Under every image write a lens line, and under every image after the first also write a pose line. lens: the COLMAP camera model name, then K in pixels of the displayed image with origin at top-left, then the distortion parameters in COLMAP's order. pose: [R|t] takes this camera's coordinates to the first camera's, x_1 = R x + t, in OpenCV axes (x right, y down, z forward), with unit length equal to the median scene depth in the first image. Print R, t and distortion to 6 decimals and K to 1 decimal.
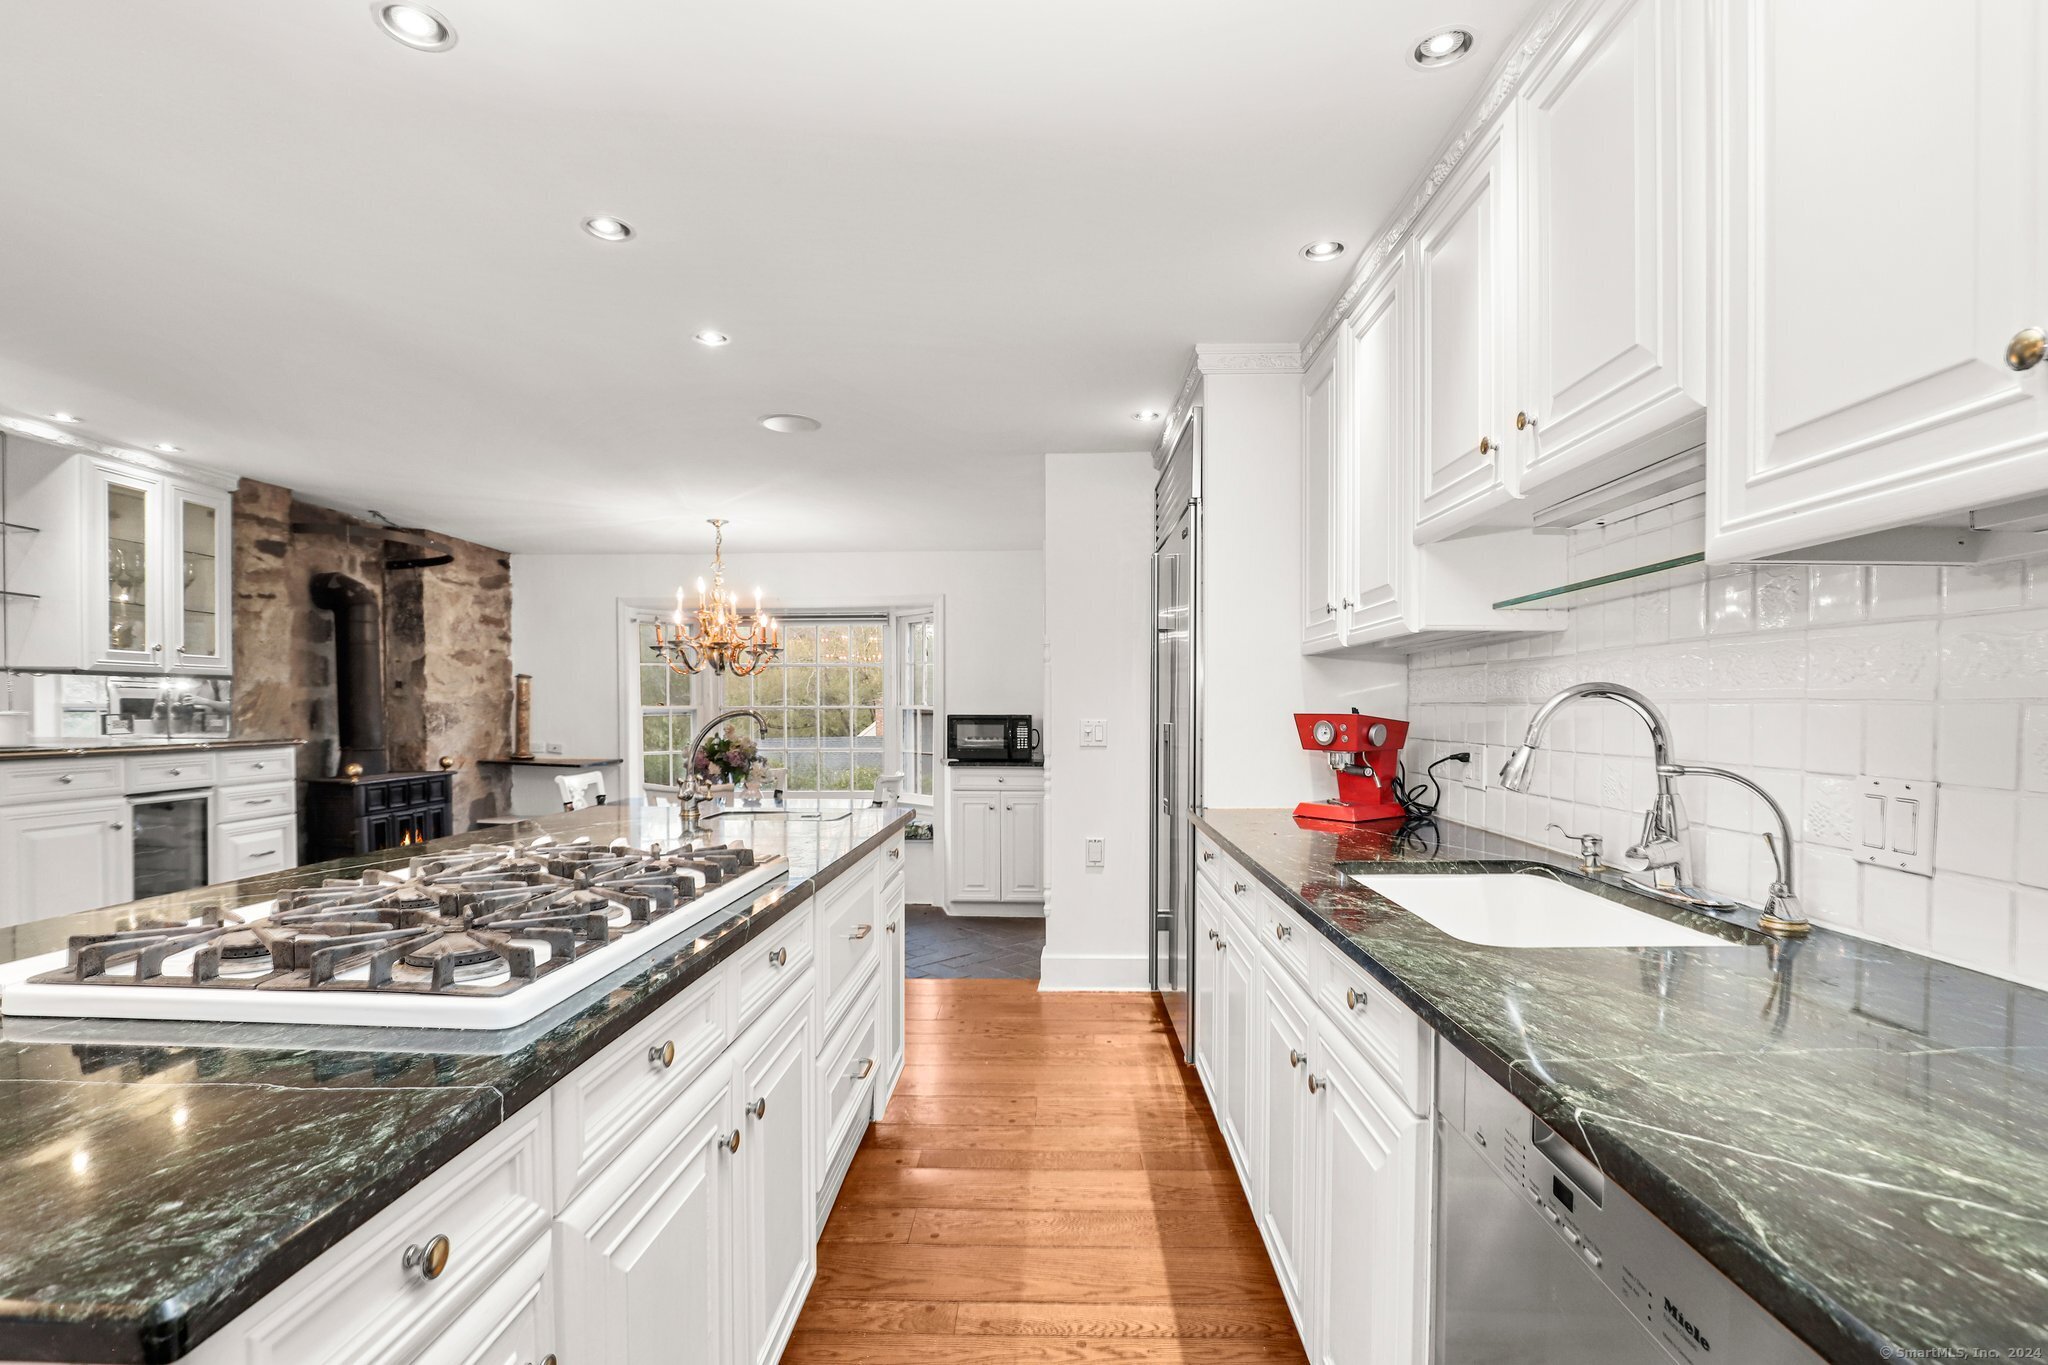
lens RADIAL K [[949.9, 0, 992.6], [0, 949.9, 711.8], [0, 0, 1]] dist [-0.020092, 0.000510]
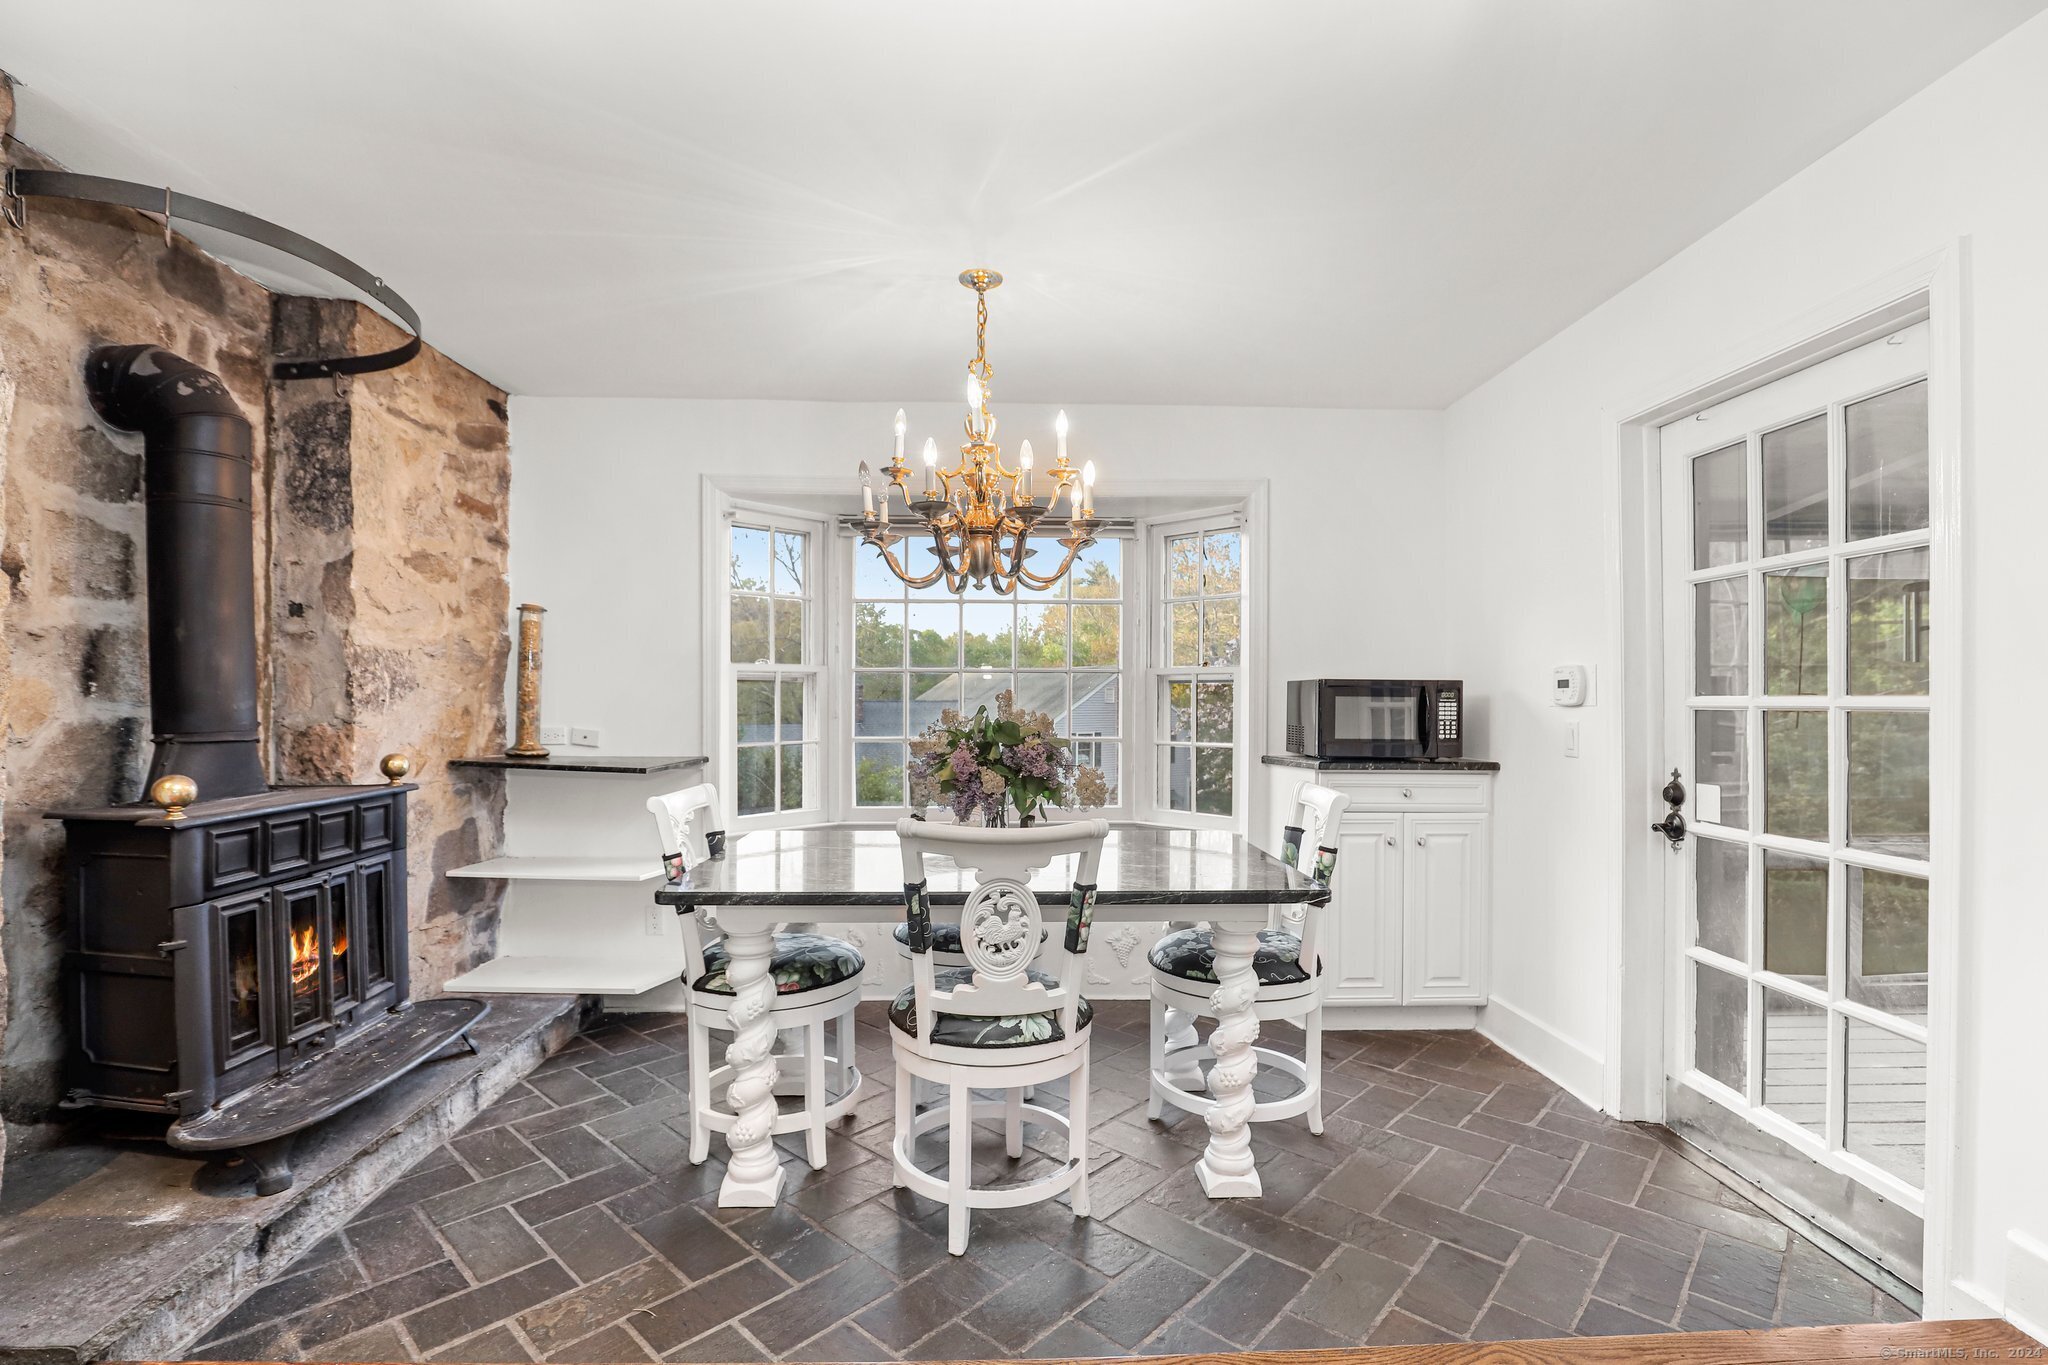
lens RADIAL K [[986.9, 0, 1024.0], [0, 986.9, 682.5], [0, 0, 1]] dist [-0.019258, 0.000441]
pose [[0.997277, 0.004811, 0.073584, -0.279956], [-0.003493, 0.999831, -0.018032, 0.017515], [-0.073659, 0.017726, 0.997126, 0.450585]]
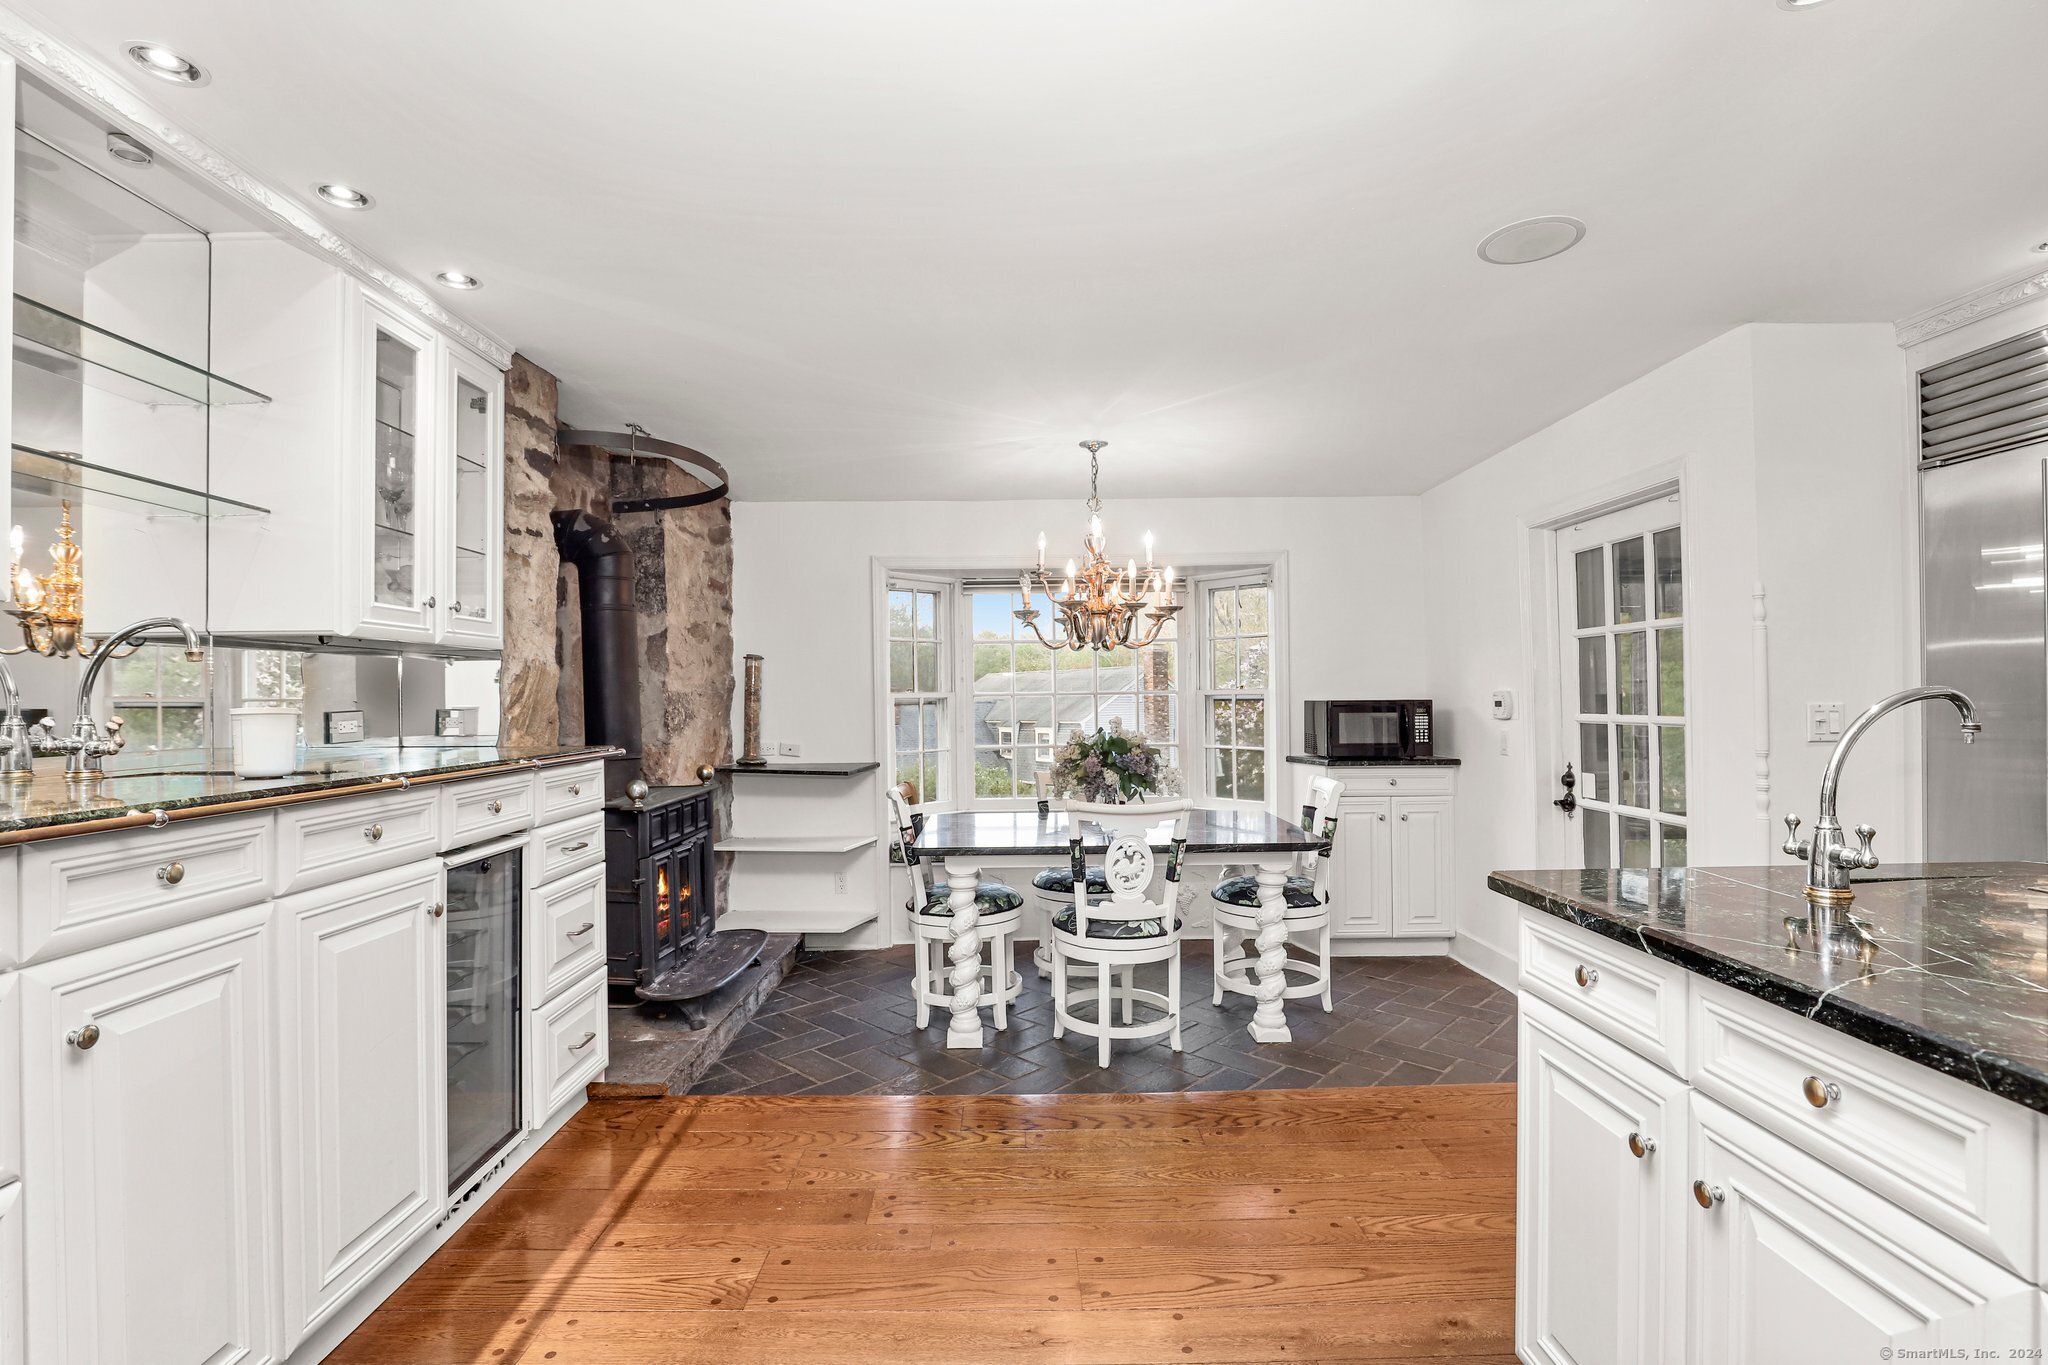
lens RADIAL K [[957.8, 0, 1028.5], [0, 957.8, 675.4], [0, 0, 1]] dist [-0.020131, 0.000002]
pose [[0.998780, -0.010271, 0.048309, -0.349107], [0.011571, 0.999576, -0.026713, 0.000669], [-0.048014, 0.027240, 0.998475, 0.234766]]
